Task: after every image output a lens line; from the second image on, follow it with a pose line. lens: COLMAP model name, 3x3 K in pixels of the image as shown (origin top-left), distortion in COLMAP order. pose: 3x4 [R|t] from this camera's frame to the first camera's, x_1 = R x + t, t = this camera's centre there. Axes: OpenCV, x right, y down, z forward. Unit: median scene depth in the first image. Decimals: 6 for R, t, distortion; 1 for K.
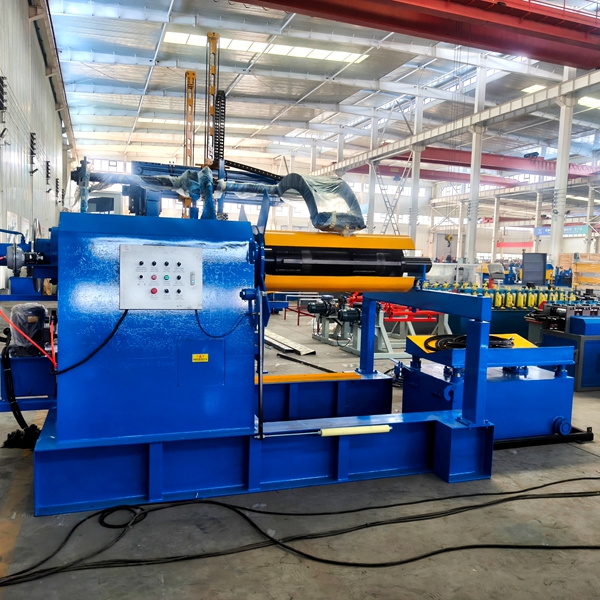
lens RADIAL K [[561.0, 0, 300.0], [0, 561.0, 300.0], [0, 0, 1]] dist [0.008366, -0.005406]
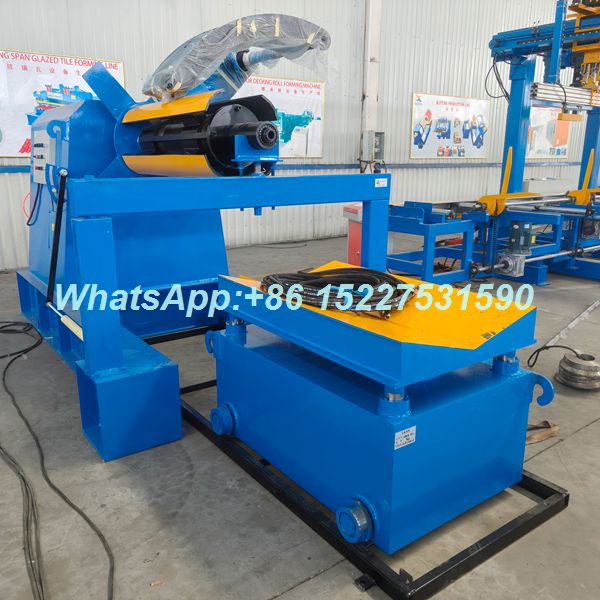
lens RADIAL K [[561.0, 0, 300.0], [0, 561.0, 300.0], [0, 0, 1]] dist [0.008366, -0.005406]
pose [[0.285822, 0.204404, -0.936229, 0.964387], [-0.065513, 0.978868, 0.193713, -0.009365], [0.956041, 0.005968, 0.293174, 1.008418]]
